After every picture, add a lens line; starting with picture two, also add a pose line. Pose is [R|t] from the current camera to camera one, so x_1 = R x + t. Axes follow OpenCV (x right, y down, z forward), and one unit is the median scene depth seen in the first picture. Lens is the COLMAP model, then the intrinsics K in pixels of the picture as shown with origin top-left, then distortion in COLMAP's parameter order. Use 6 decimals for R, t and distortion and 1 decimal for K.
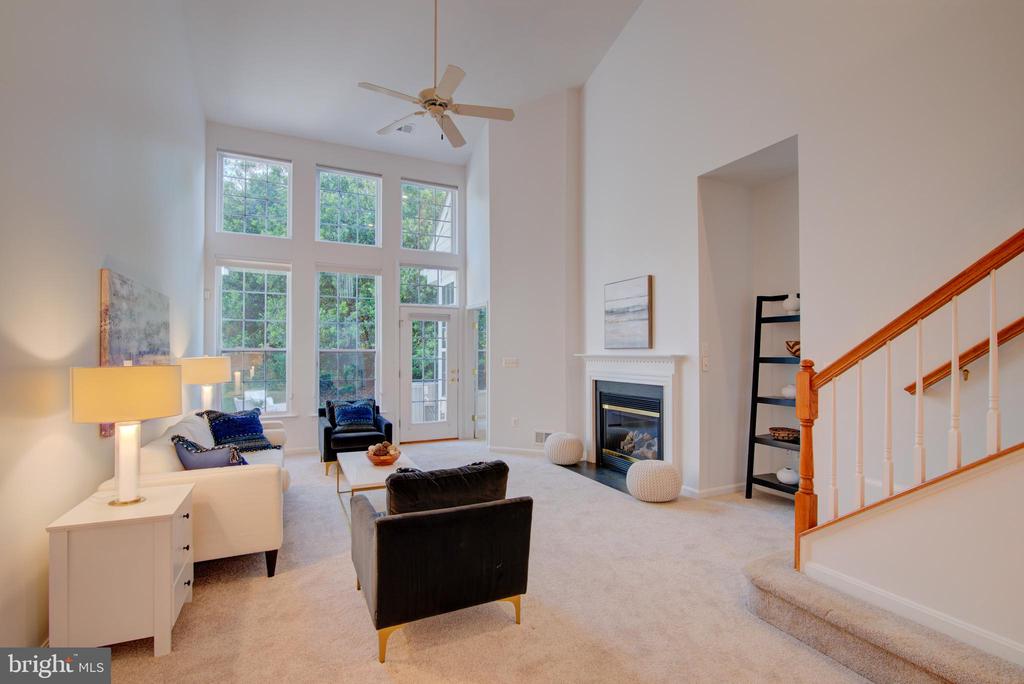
lens RADIAL K [[469.7, 0, 511.7], [0, 469.7, 348.8], [0, 0, 1]] dist [-0.017135, -0.000312]
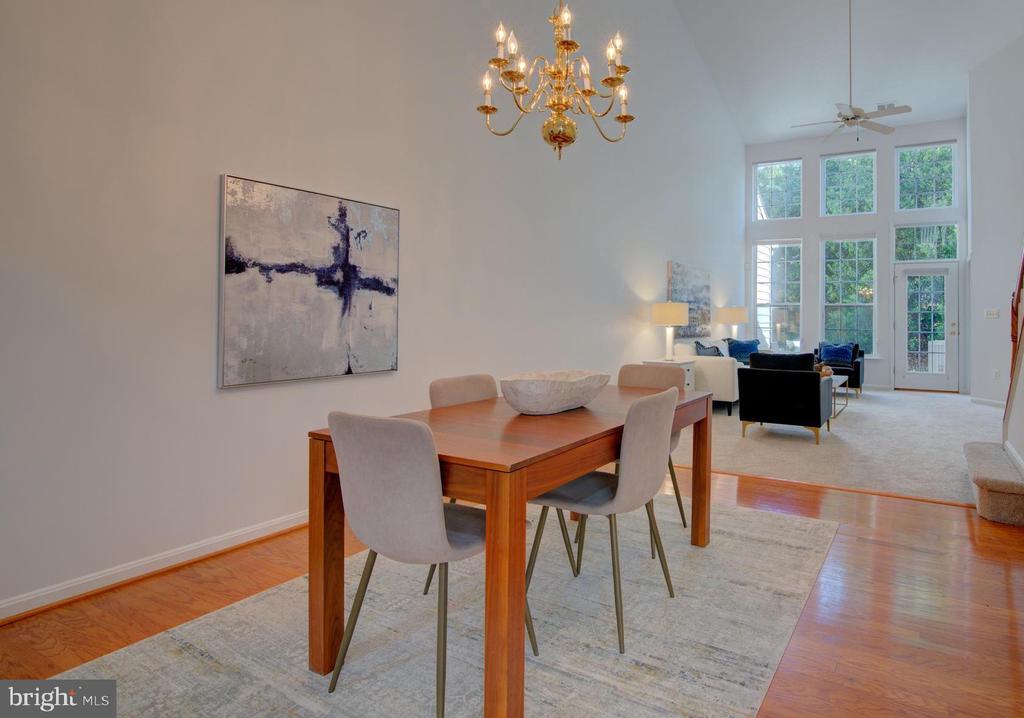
lens RADIAL K [[581.3, 0, 628.6], [0, 581.3, 305.2], [0, 0, 1]] dist [-0.006295, -0.000708]
pose [[0.609664, -0.013798, -0.792540, 0.608516], [-0.002652, 0.999807, -0.019447, 0.045568], [0.792656, 0.013958, 0.609509, -0.424777]]
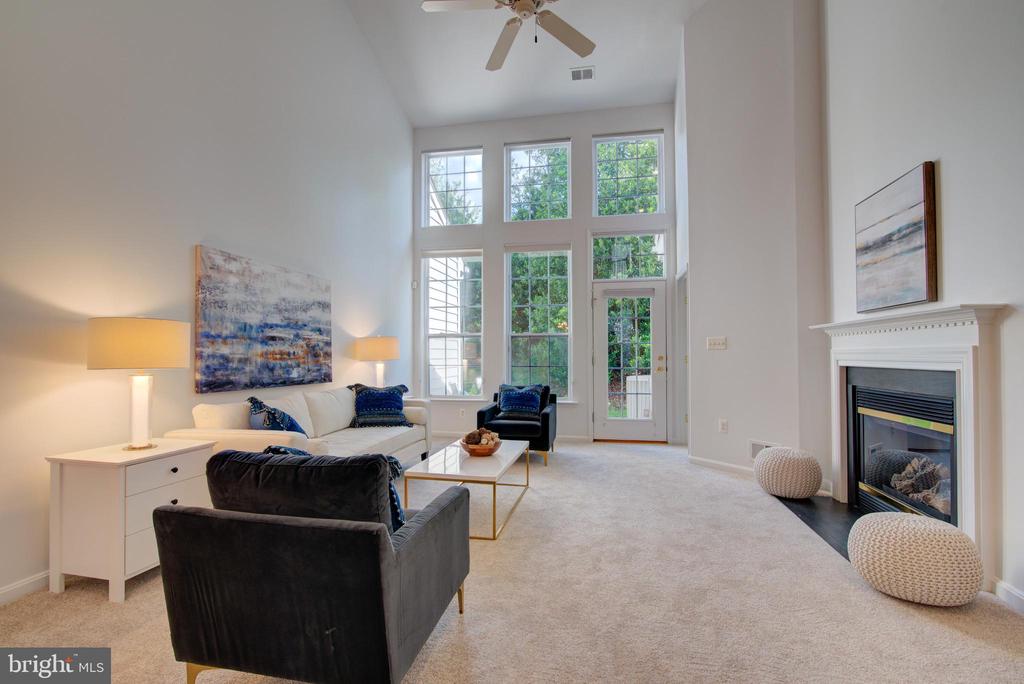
lens RADIAL K [[469.7, 0, 510.2], [0, 469.7, 346.6], [0, 0, 1]] dist [-0.017135, -0.000312]
pose [[0.797330, -0.012727, -0.603409, 0.217076], [0.007383, 0.999909, -0.011335, 0.049440], [0.603498, 0.004583, 0.797351, 0.286303]]
